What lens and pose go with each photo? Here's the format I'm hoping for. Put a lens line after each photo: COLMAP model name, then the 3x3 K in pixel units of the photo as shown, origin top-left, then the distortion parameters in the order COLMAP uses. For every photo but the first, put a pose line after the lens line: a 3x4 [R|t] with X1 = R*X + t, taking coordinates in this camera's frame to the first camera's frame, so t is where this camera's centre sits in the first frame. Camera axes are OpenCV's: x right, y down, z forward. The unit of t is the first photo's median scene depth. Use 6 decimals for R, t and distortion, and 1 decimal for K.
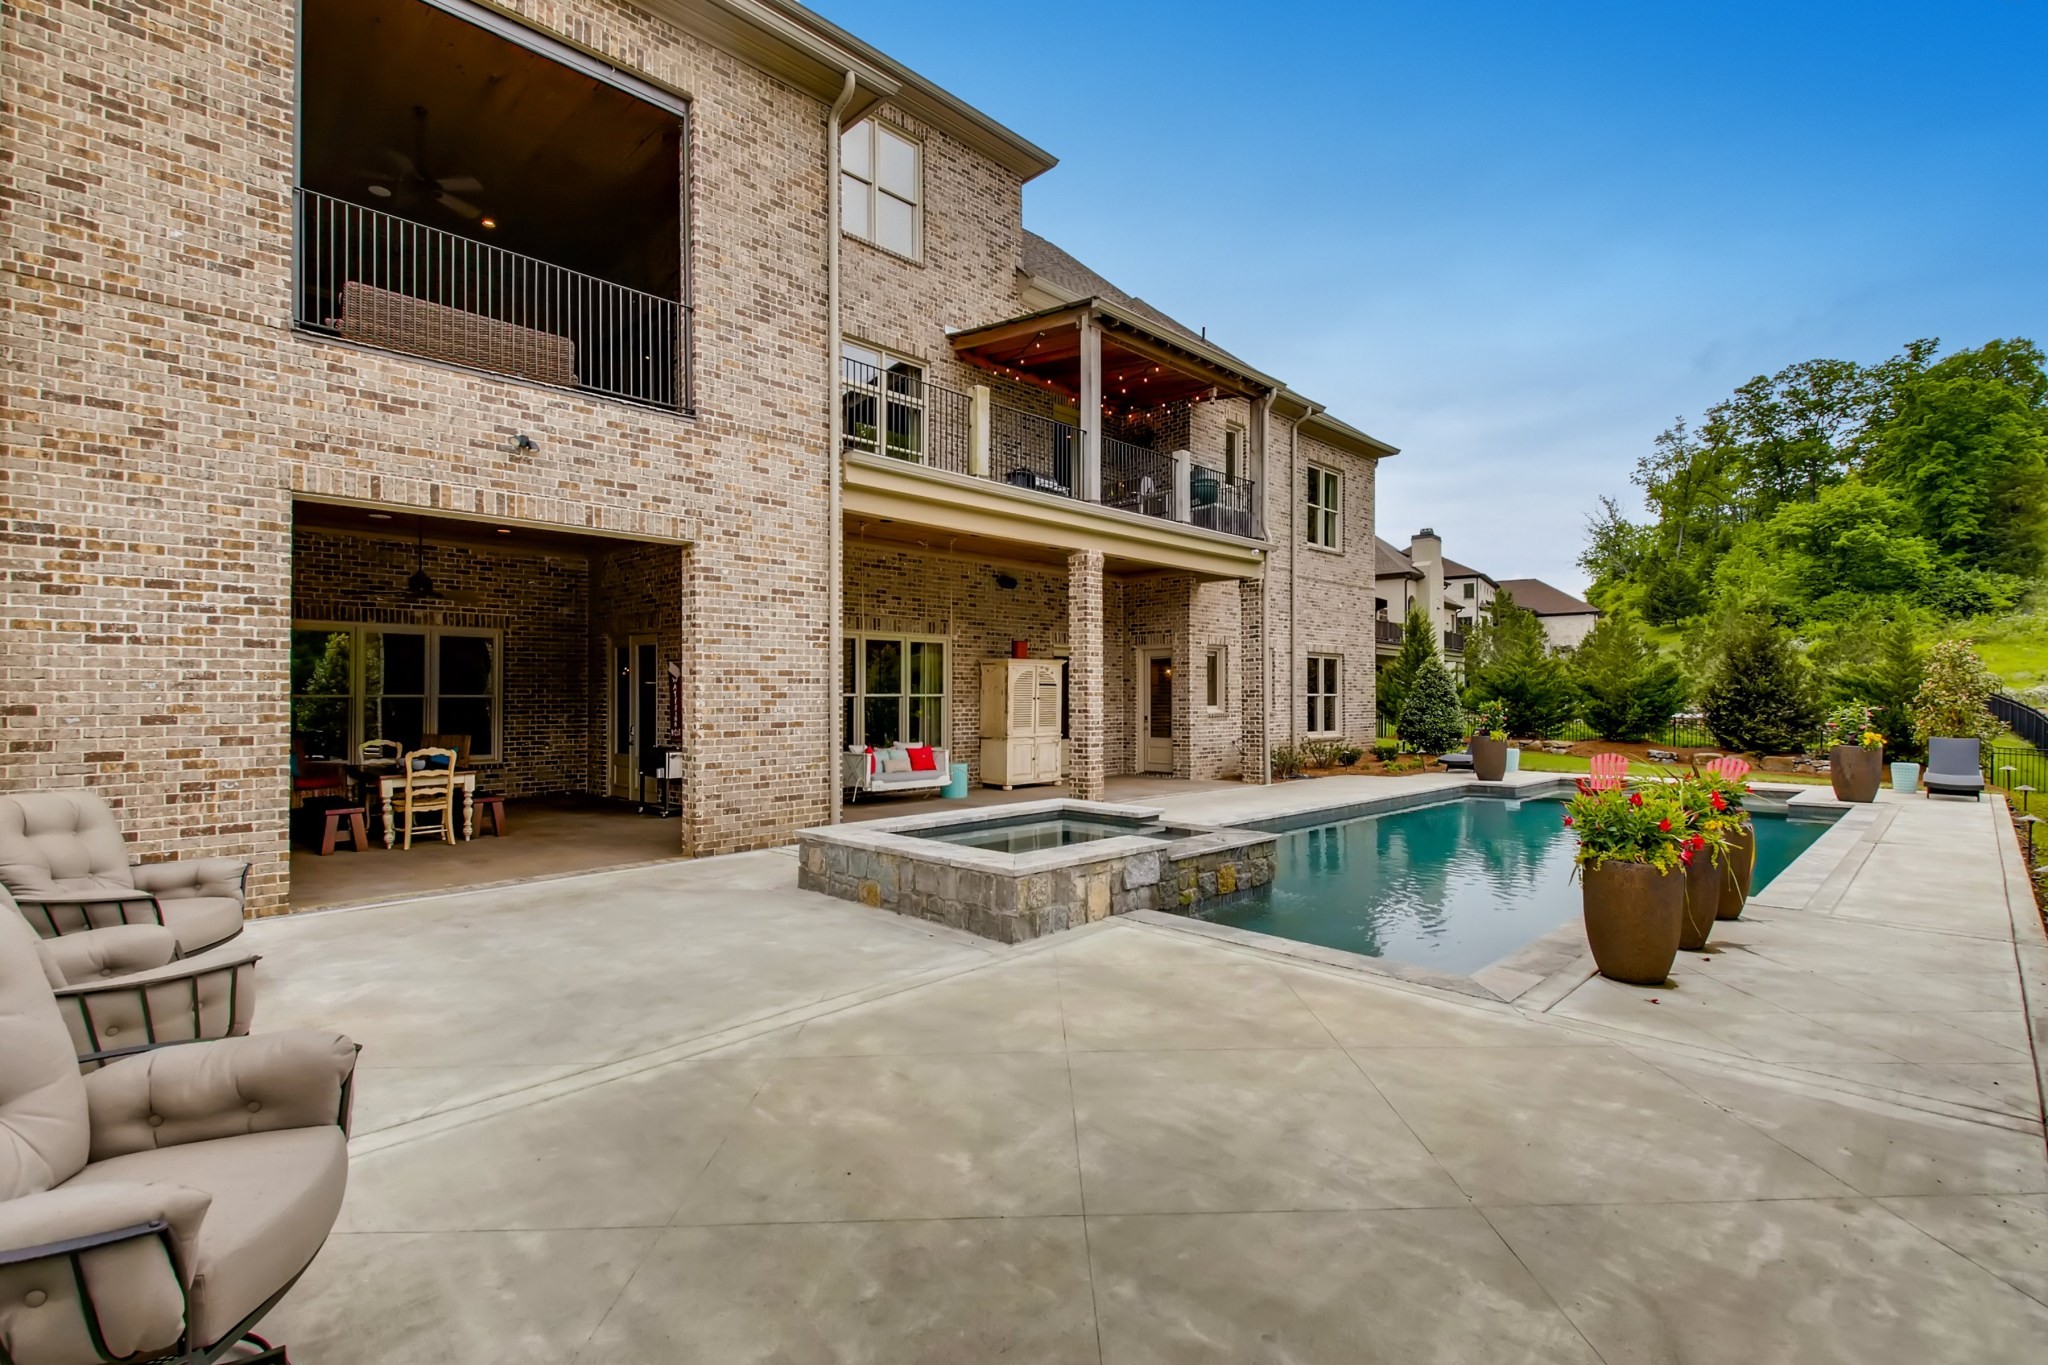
lens RADIAL K [[936.0, 0, 1030.2], [0, 936.0, 673.0], [0, 0, 1]] dist [0.025675, -0.017877]
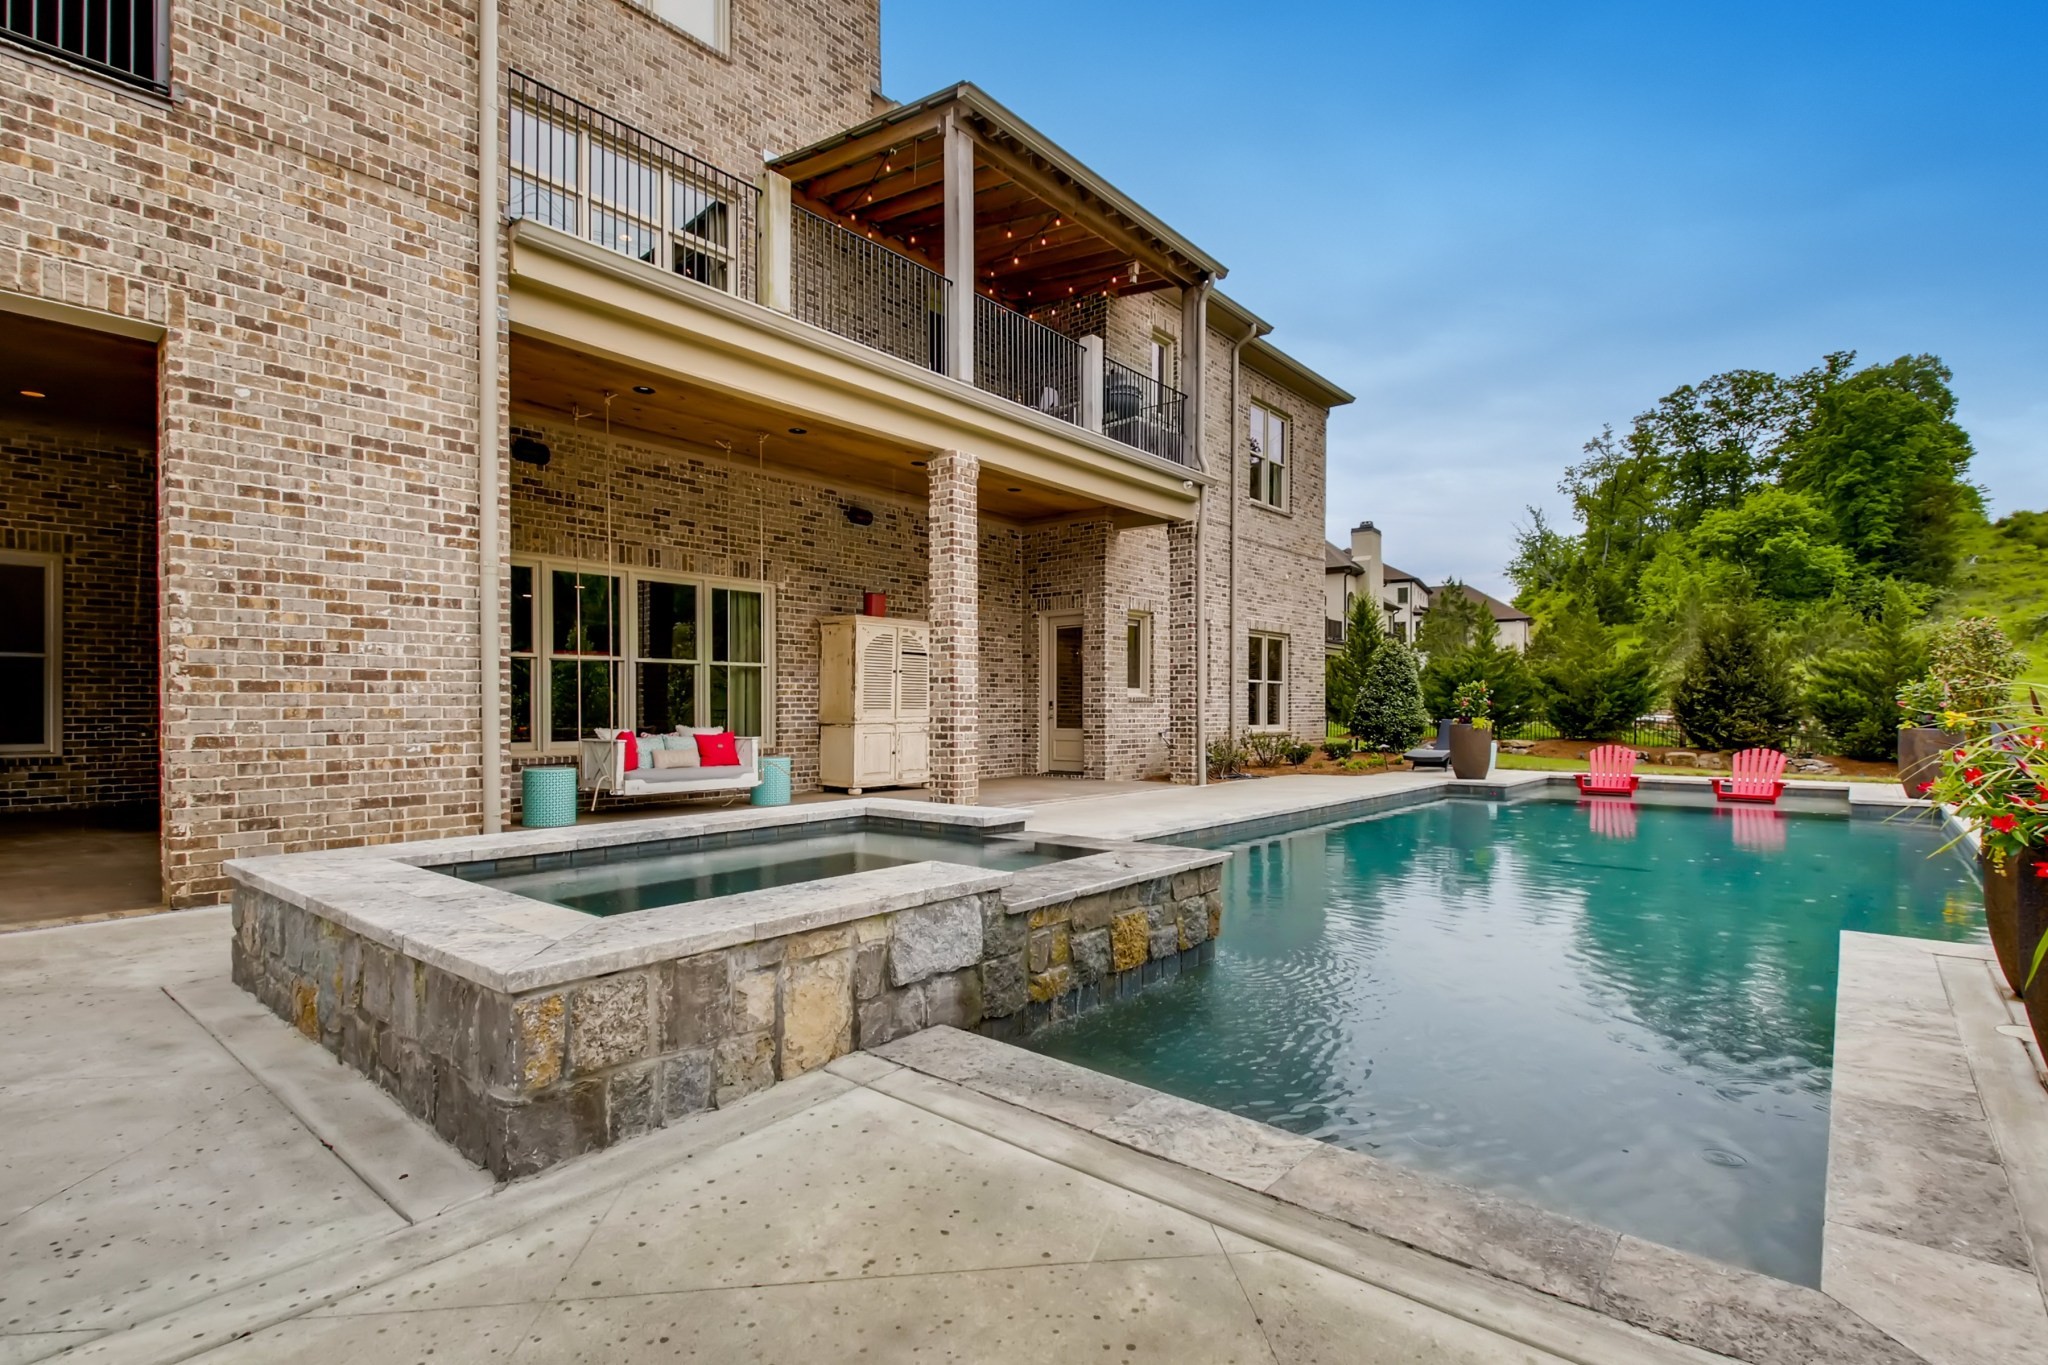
lens RADIAL K [[936.0, 0, 1031.5], [0, 936.0, 713.7], [0, 0, 1]] dist [0.025675, -0.017877]
pose [[0.997487, -0.001918, 0.070826, 0.062412], [-0.000013, 0.999629, 0.027253, 0.041742], [-0.070852, -0.027186, 0.997116, 0.258255]]
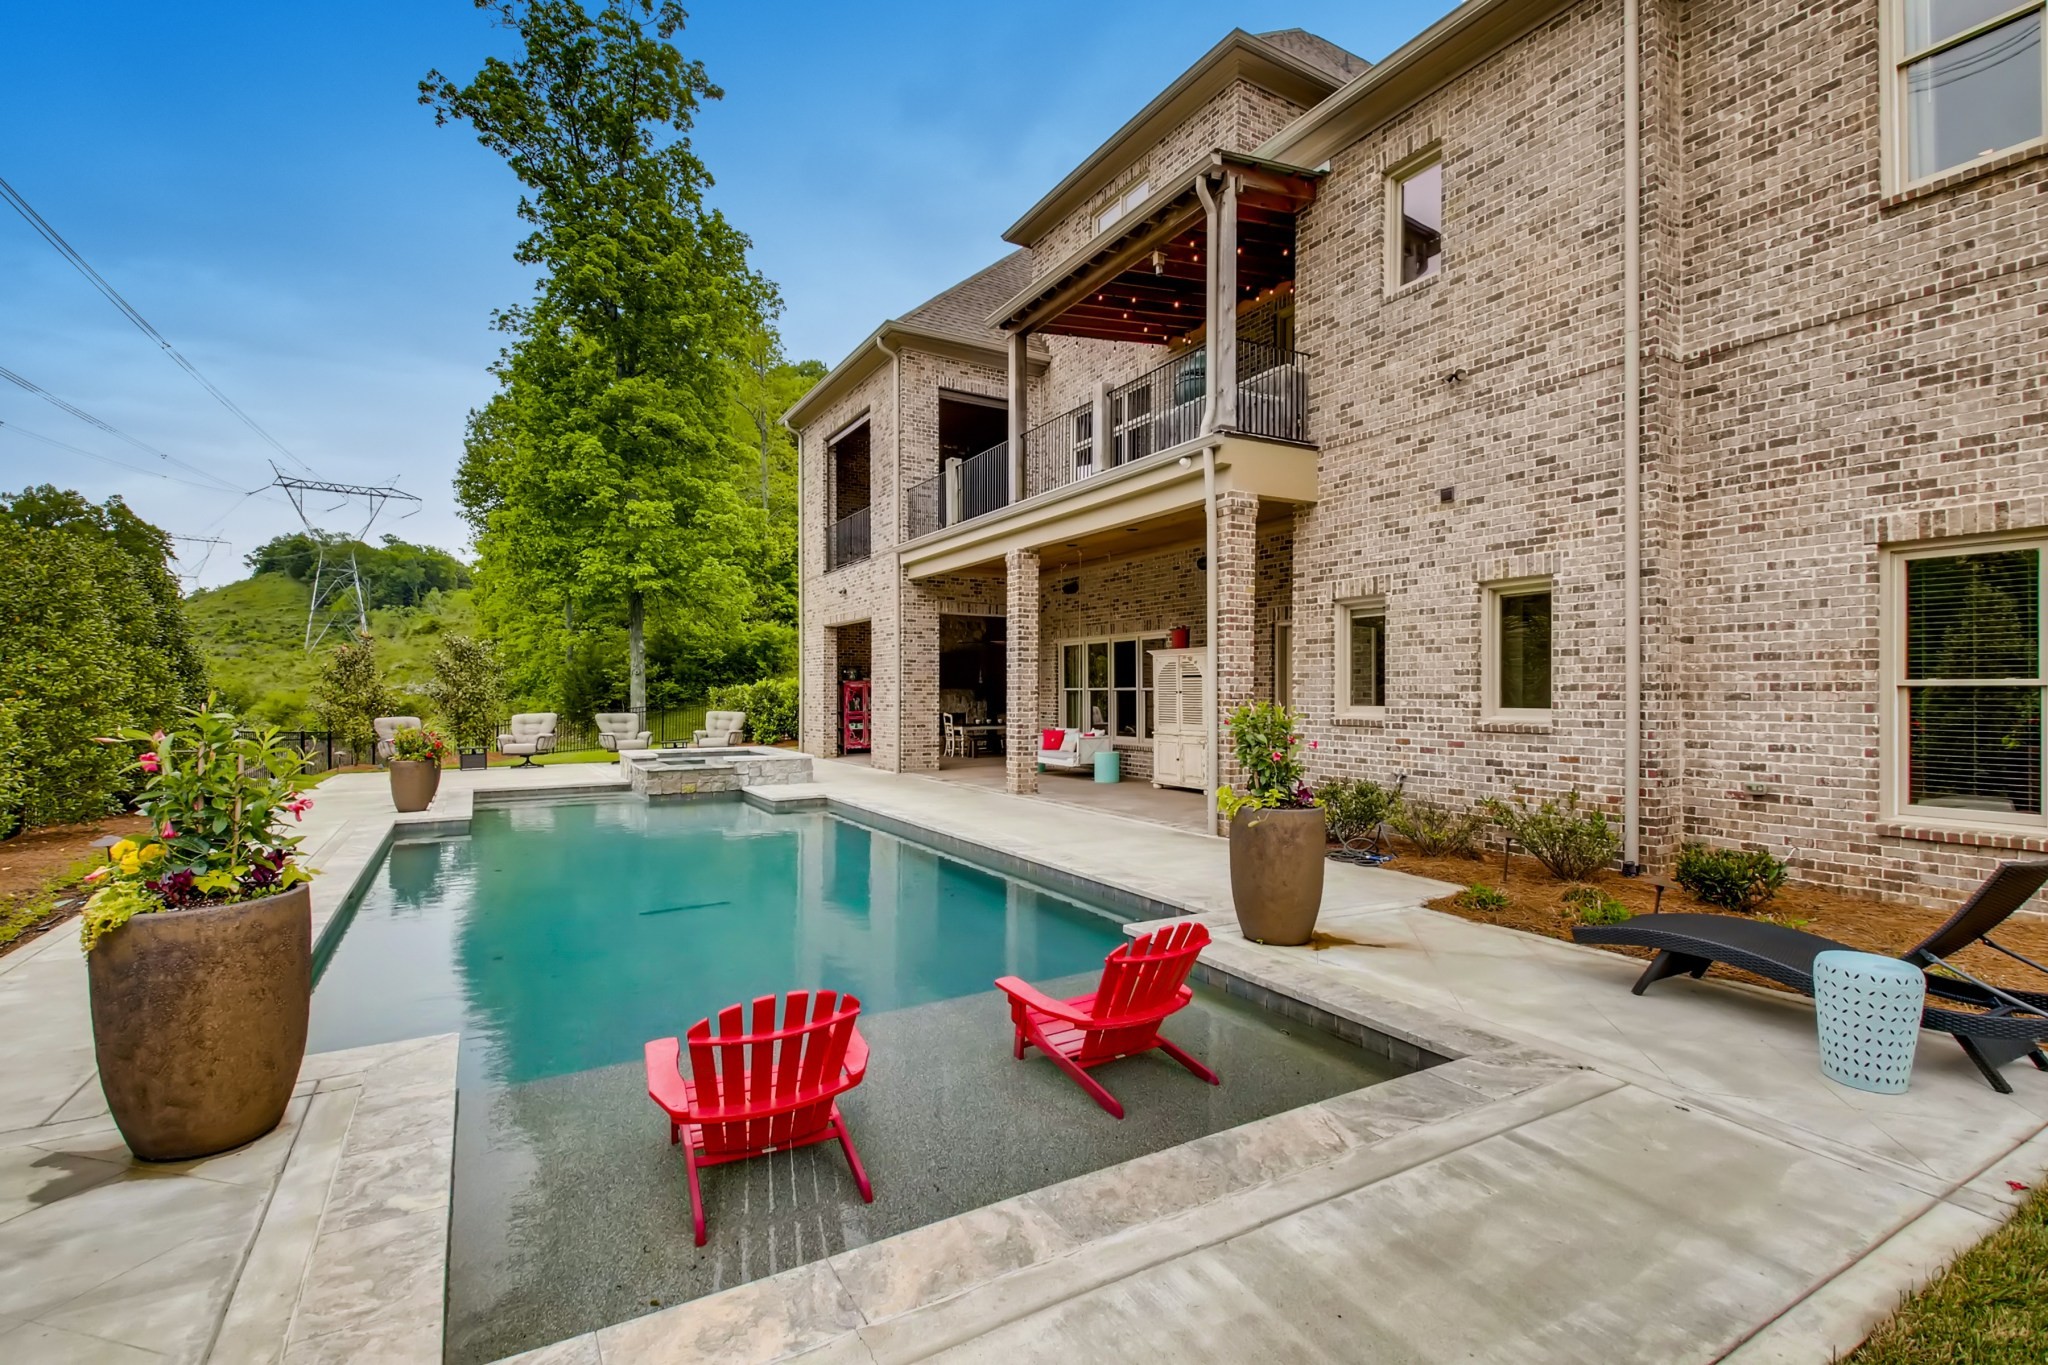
lens RADIAL K [[936.0, 0, 1029.2], [0, 936.0, 689.5], [0, 0, 1]] dist [0.025675, -0.017877]
pose [[-0.270271, -0.012340, -0.962705, 0.932878], [0.007684, 0.999858, -0.014974, 0.038109], [0.962754, -0.011445, -0.270138, 1.136363]]
